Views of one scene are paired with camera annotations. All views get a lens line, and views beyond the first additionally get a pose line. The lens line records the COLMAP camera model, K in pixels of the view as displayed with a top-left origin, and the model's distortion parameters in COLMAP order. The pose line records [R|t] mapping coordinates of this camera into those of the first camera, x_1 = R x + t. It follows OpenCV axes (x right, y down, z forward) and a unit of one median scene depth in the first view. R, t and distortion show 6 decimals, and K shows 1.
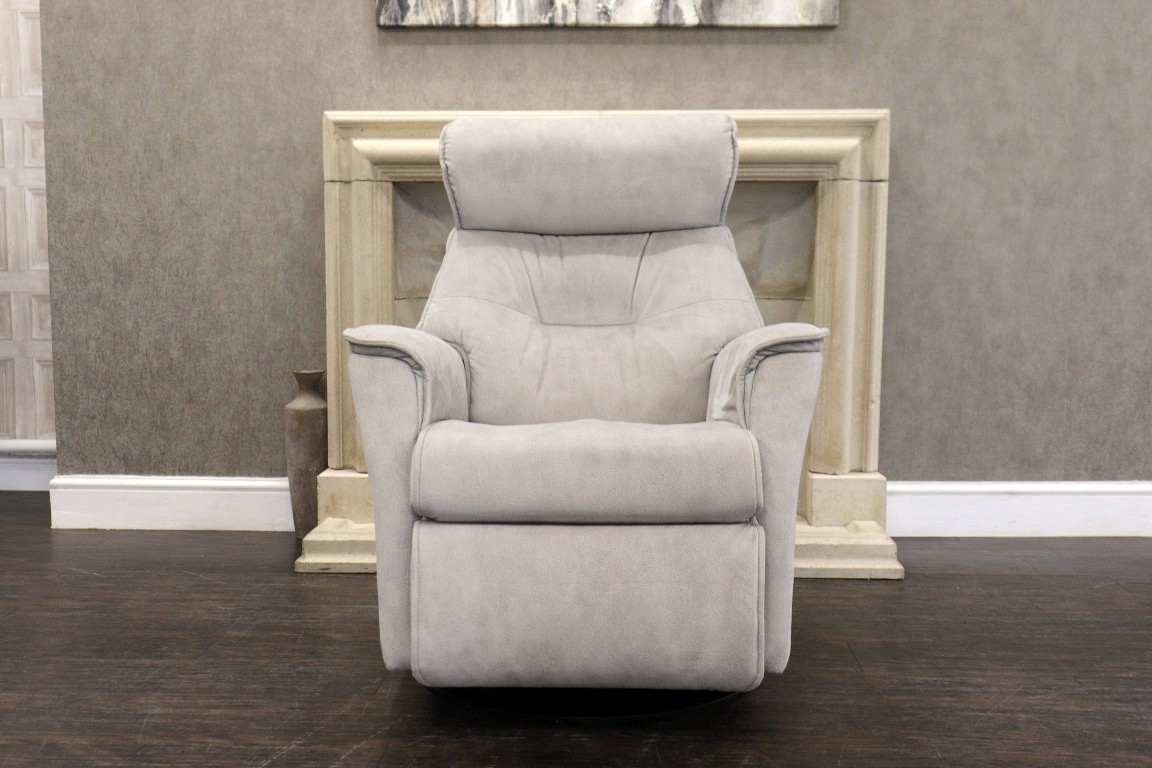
lens RADIAL K [[1306.8, 0, 576.0], [0, 1306.8, 384.0], [0, 0, 1]] dist [0.008914, -0.018725]
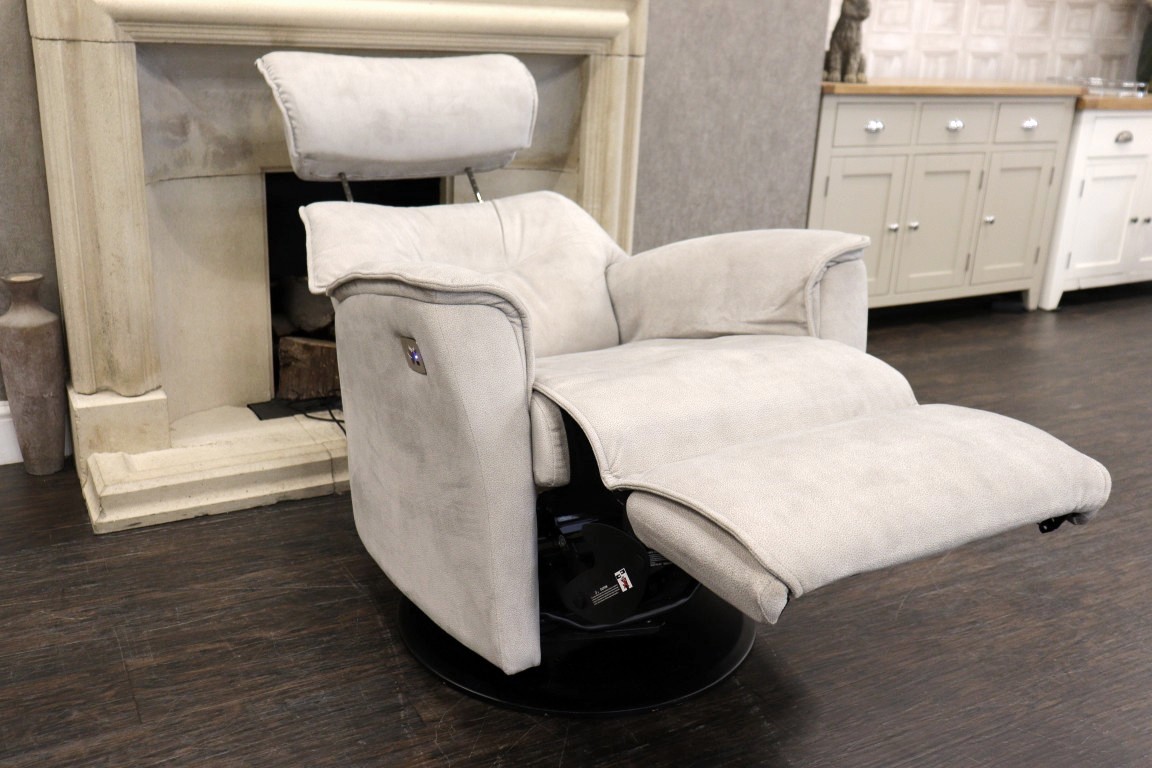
lens RADIAL K [[1067.2, 0, 576.0], [0, 1067.2, 384.0], [0, 0, 1]] dist [0.000476, -0.008939]
pose [[0.852597, -0.133257, 0.505294, -0.271329], [0.015686, 0.973031, 0.230142, -0.097767], [-0.522334, -0.188293, 0.831693, 0.274553]]
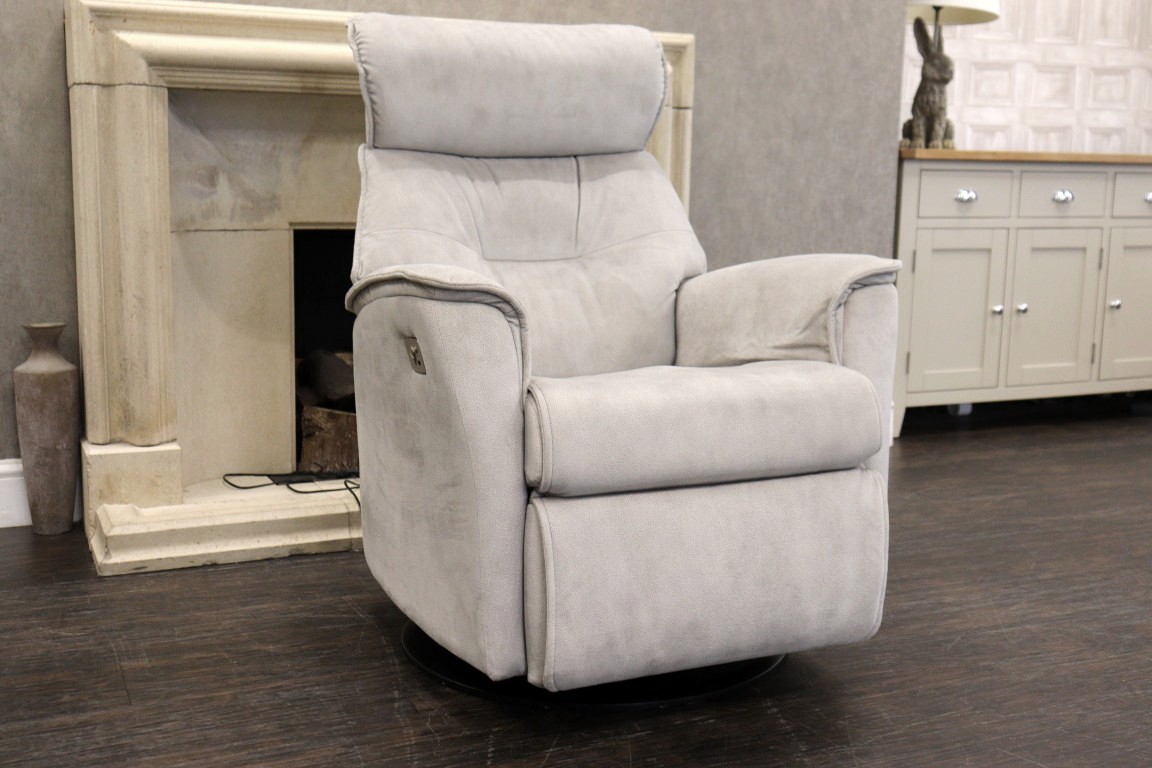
lens RADIAL K [[1306.8, 0, 576.0], [0, 1306.8, 384.0], [0, 0, 1]] dist [0.008914, -0.018725]
pose [[0.894168, -0.057698, 0.443999, -0.287987], [0.034719, 0.997611, 0.059718, -0.010518], [-0.446384, -0.037983, 0.894035, 0.152697]]
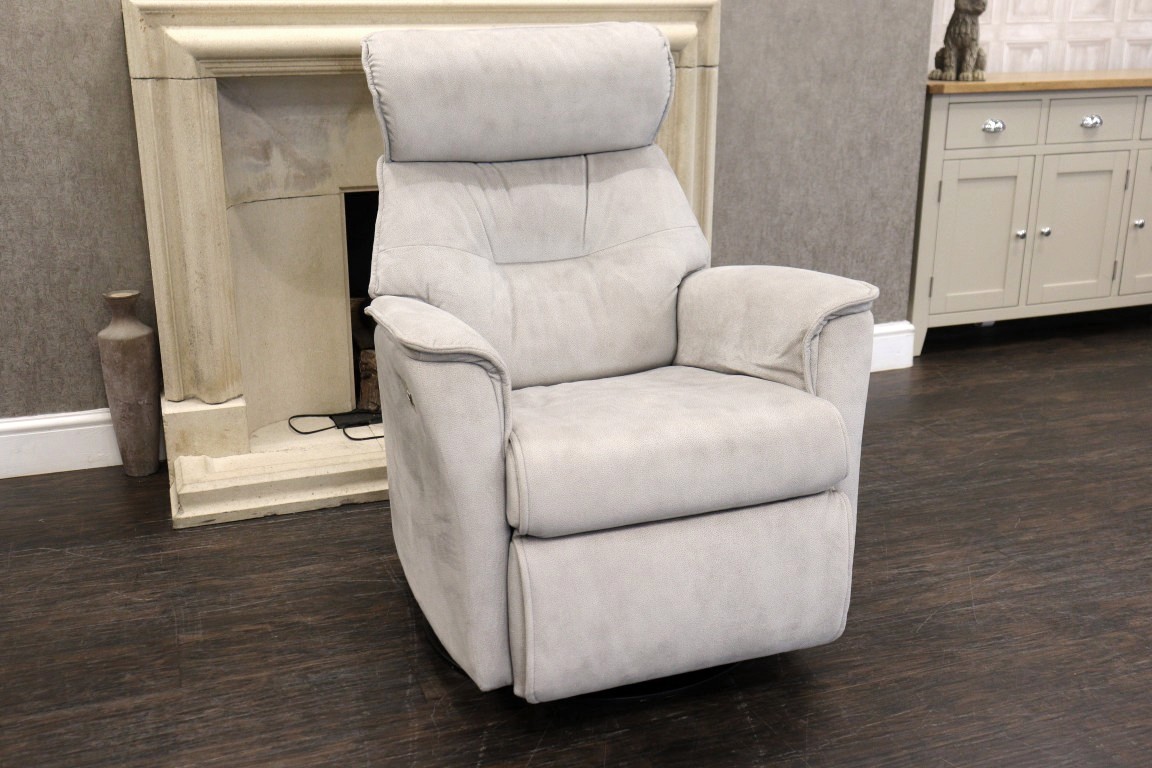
lens RADIAL K [[1179.2, 0, 576.0], [0, 1179.2, 384.0], [0, 0, 1]] dist [-0.001004, -0.008013]
pose [[0.925791, -0.117777, 0.359221, -0.227341], [0.045833, 0.978189, 0.202596, -0.103653], [-0.375248, -0.171098, 0.910997, 0.155381]]
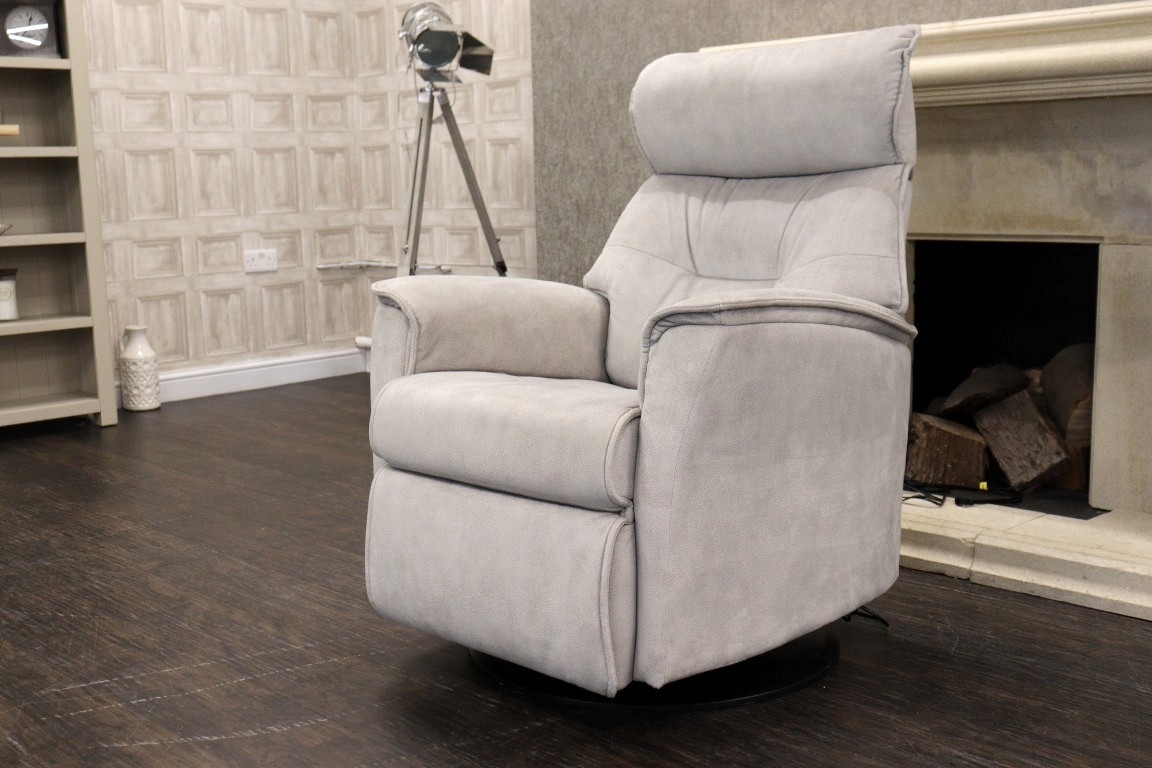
lens RADIAL K [[1341.6, 0, 576.0], [0, 1341.6, 384.0], [0, 0, 1]] dist [-0.002870, -0.010199]
pose [[0.734828, 0.085195, -0.672882, 0.443134], [-0.045246, 0.996027, 0.076699, -0.030991], [0.676743, -0.025915, 0.735763, 0.190547]]
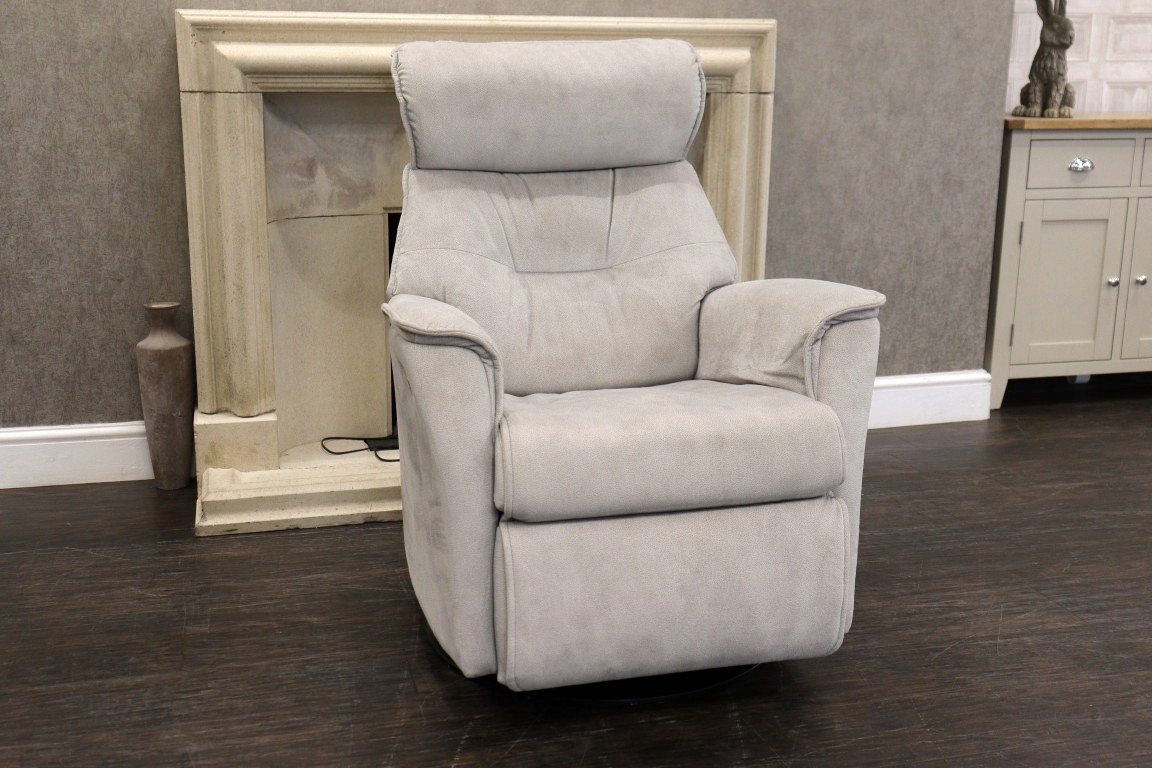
lens RADIAL K [[1306.8, 0, 576.0], [0, 1306.8, 384.0], [0, 0, 1]] dist [0.008914, -0.018725]
pose [[0.956146, -0.063001, 0.286036, -0.205473], [0.025465, 0.990775, 0.133101, -0.071829], [-0.291783, -0.119980, 0.948930, 0.069924]]
